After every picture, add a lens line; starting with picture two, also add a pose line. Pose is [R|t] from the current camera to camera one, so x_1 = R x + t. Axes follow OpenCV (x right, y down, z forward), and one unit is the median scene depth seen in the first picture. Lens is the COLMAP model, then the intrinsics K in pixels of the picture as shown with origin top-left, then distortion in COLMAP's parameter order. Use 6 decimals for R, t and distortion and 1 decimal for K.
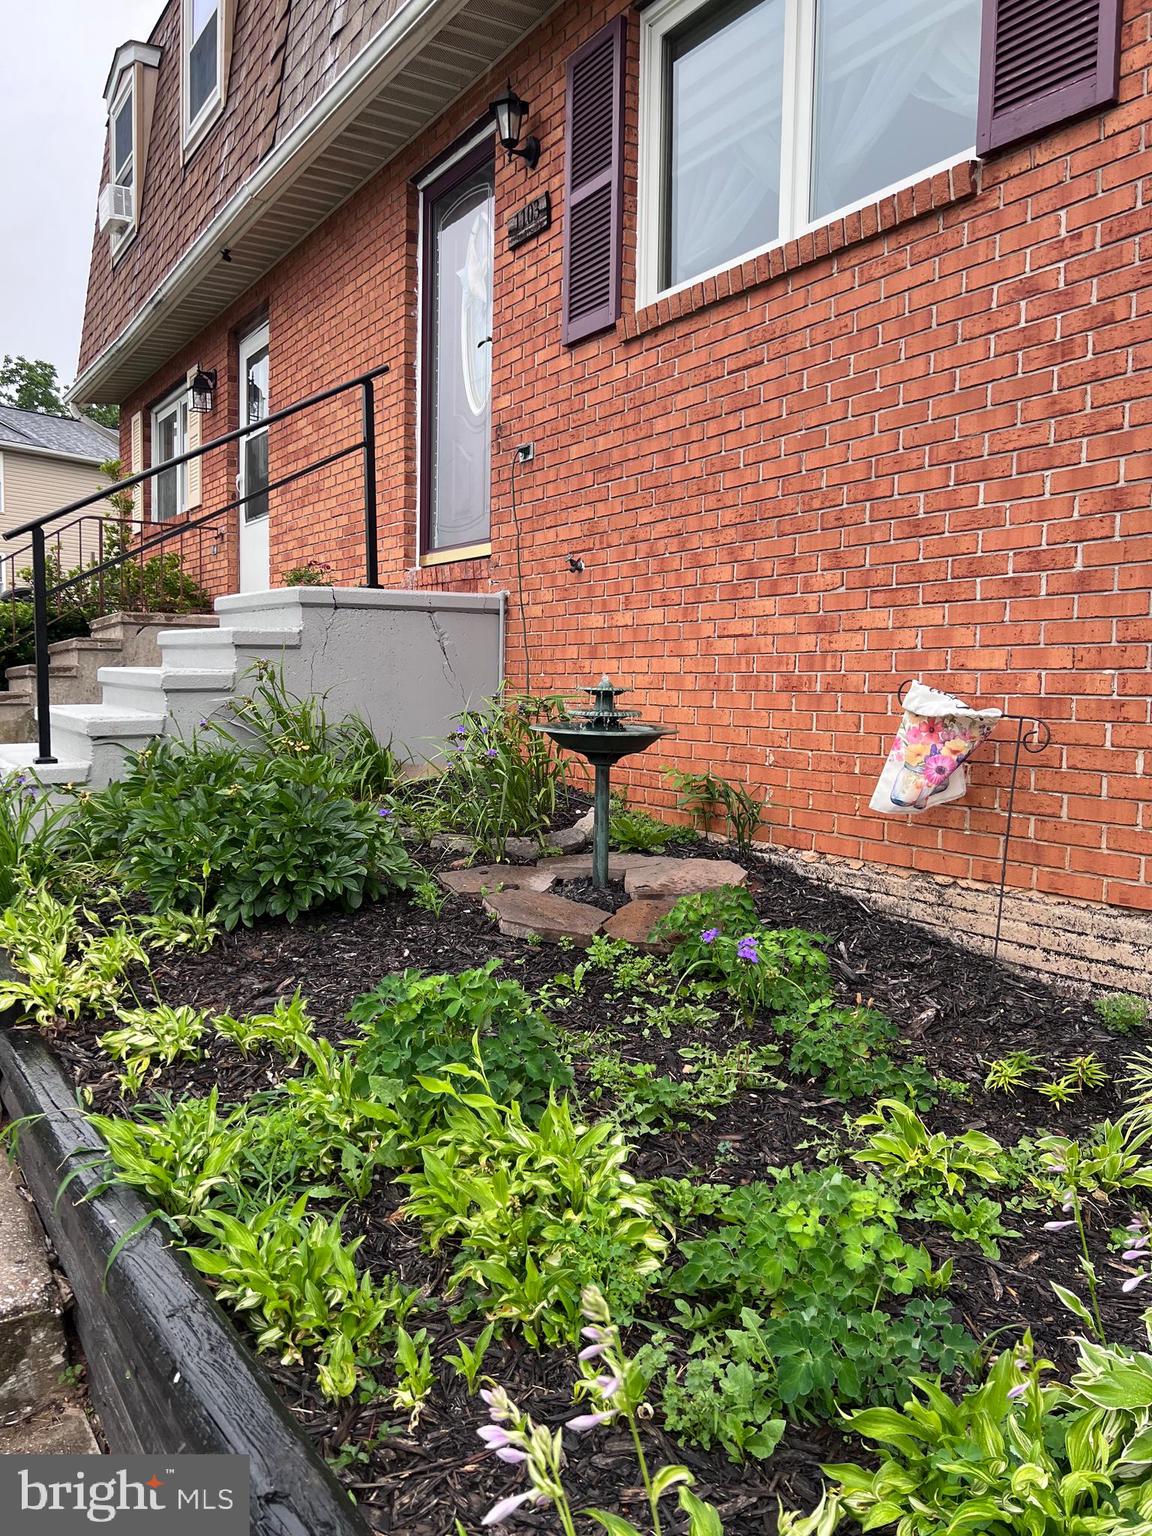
lens RADIAL K [[1166.8, 0, 579.4], [0, 1166.8, 761.5], [0, 0, 1]] dist [0.048699, -0.038550]
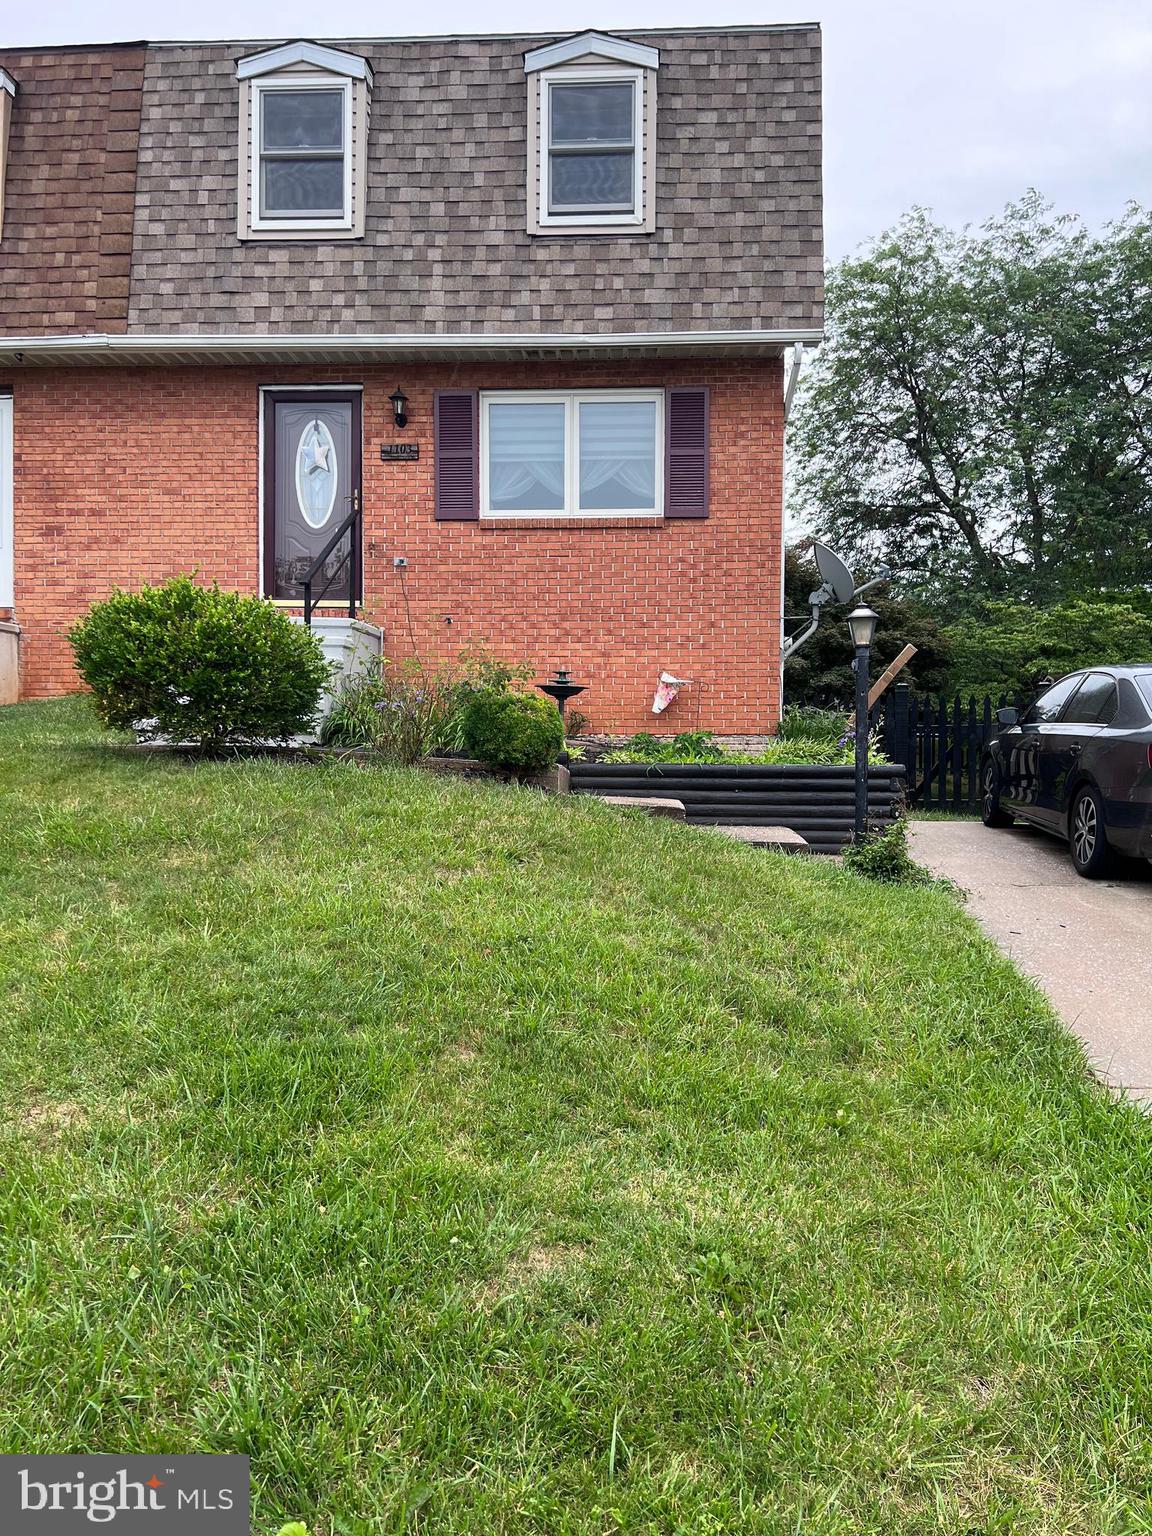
lens RADIAL K [[1166.8, 0, 580.1], [0, 1166.8, 772.2], [0, 0, 1]] dist [0.048699, -0.038550]
pose [[0.565350, -0.023195, 0.824525, -2.197314], [0.056639, 0.998337, -0.010751, 0.200112], [-0.822904, 0.052779, 0.565723, -0.553152]]
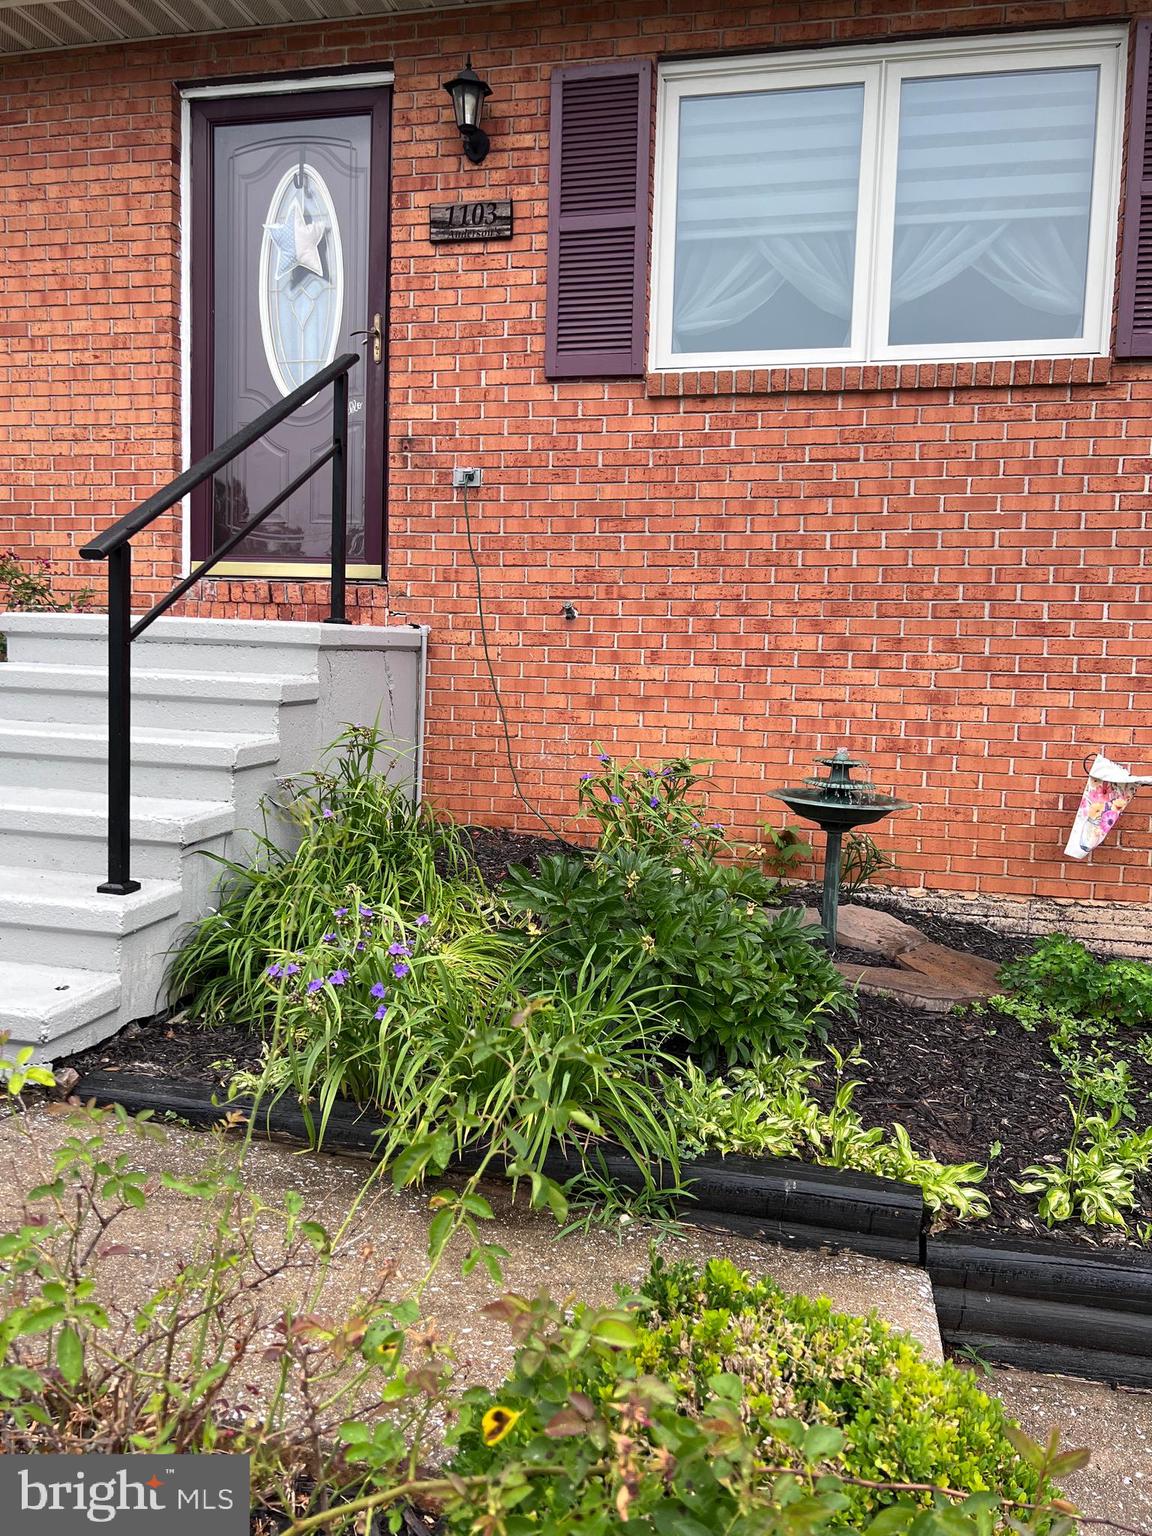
lens RADIAL K [[1166.8, 0, 547.0], [0, 1166.8, 763.5], [0, 0, 1]] dist [0.048699, -0.038550]
pose [[0.710626, -0.053706, 0.701517, -0.918161], [0.026475, 0.998417, 0.049617, -0.120716], [-0.703071, -0.016687, 0.710924, 0.431112]]
